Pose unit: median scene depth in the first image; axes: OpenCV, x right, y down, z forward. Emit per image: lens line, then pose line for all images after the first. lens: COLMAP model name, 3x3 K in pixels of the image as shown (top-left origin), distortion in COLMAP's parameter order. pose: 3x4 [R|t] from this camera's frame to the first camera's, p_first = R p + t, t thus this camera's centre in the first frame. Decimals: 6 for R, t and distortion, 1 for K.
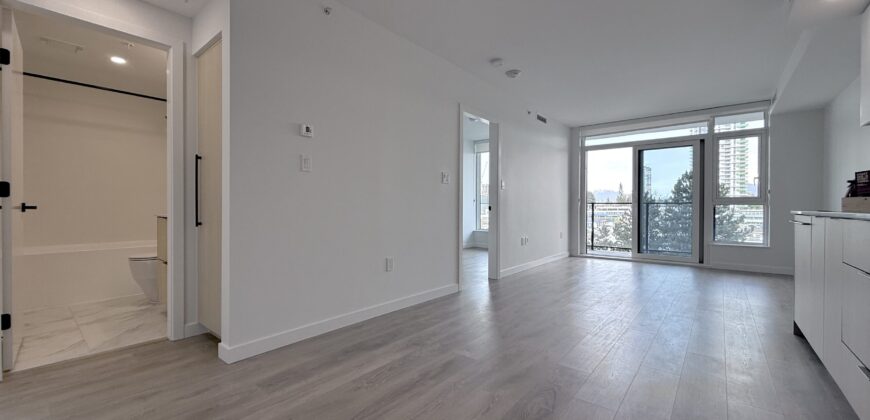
lens RADIAL K [[343.3, 0, 432.9], [0, 343.3, 208.9], [0, 0, 1]] dist [0.003254, 0.000519]
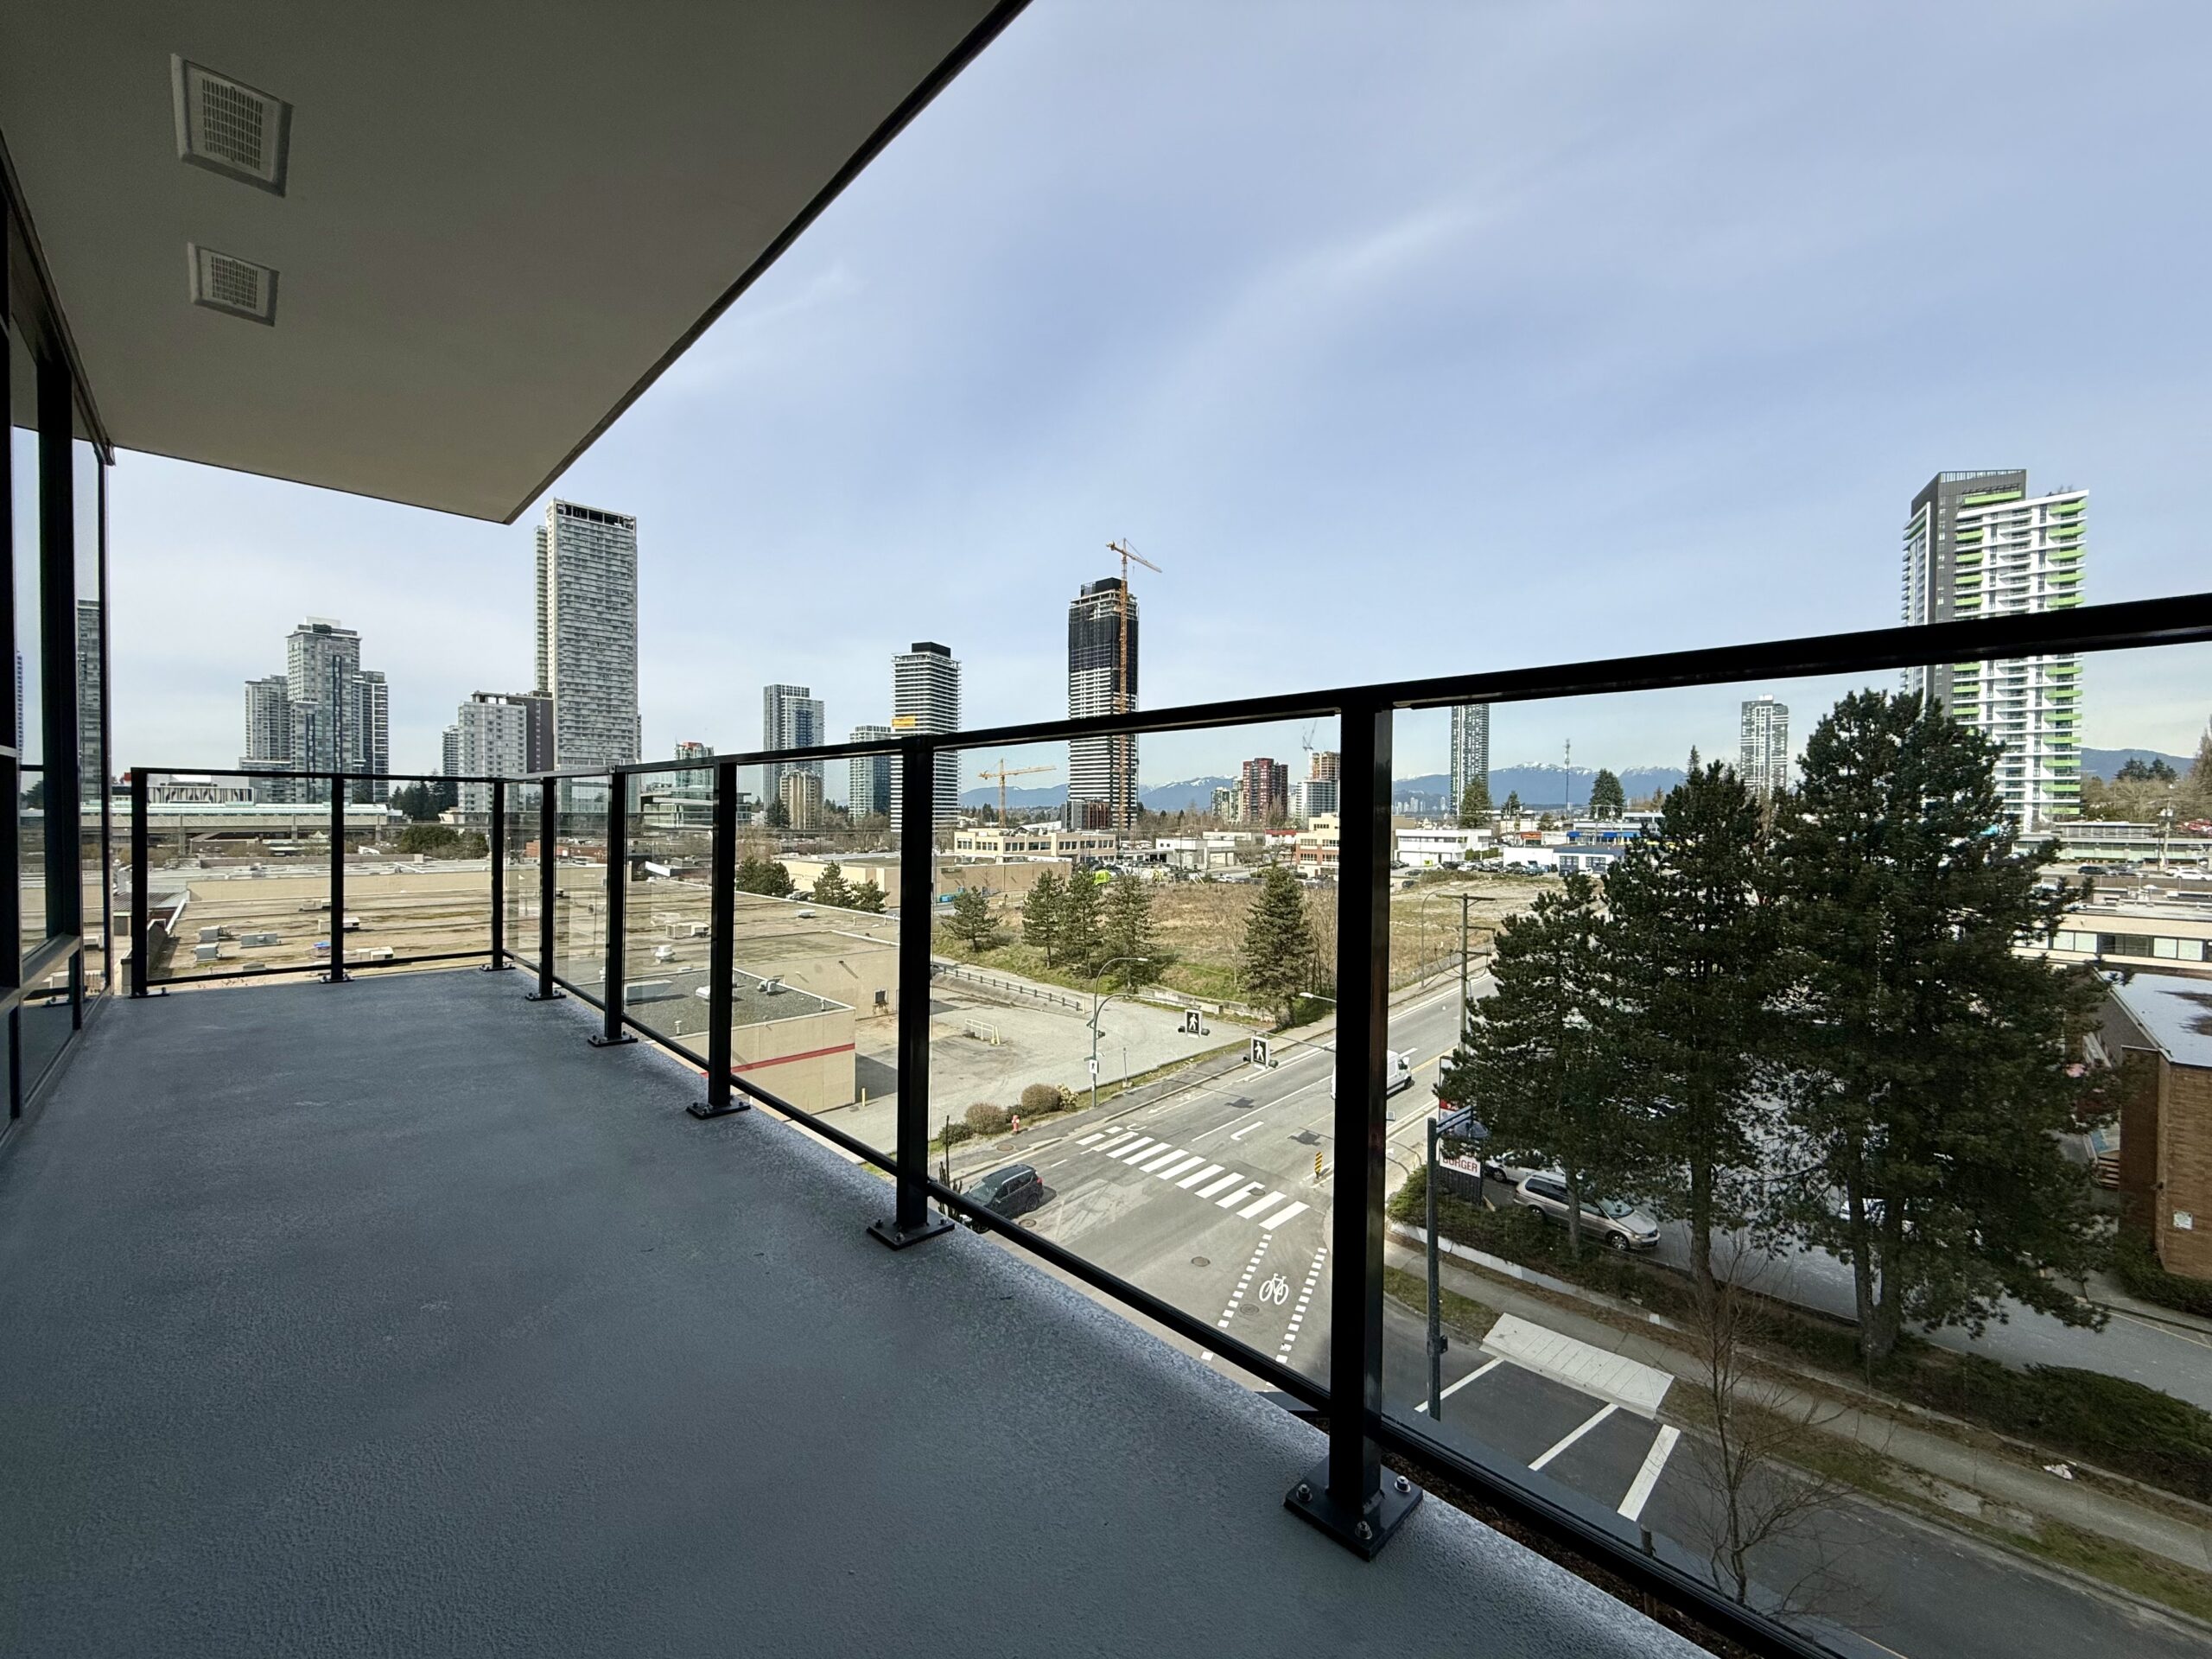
lens RADIAL K [[881.1, 0, 1102.2], [0, 881.1, 826.9], [0, 0, 1]] dist [-0.002460, 0.001261]
pose [[0.995256, 0.003102, -0.097238, 0.144757], [-0.002145, 0.999948, 0.009949, 0.002427], [0.097264, -0.009693, 0.995211, 0.149947]]
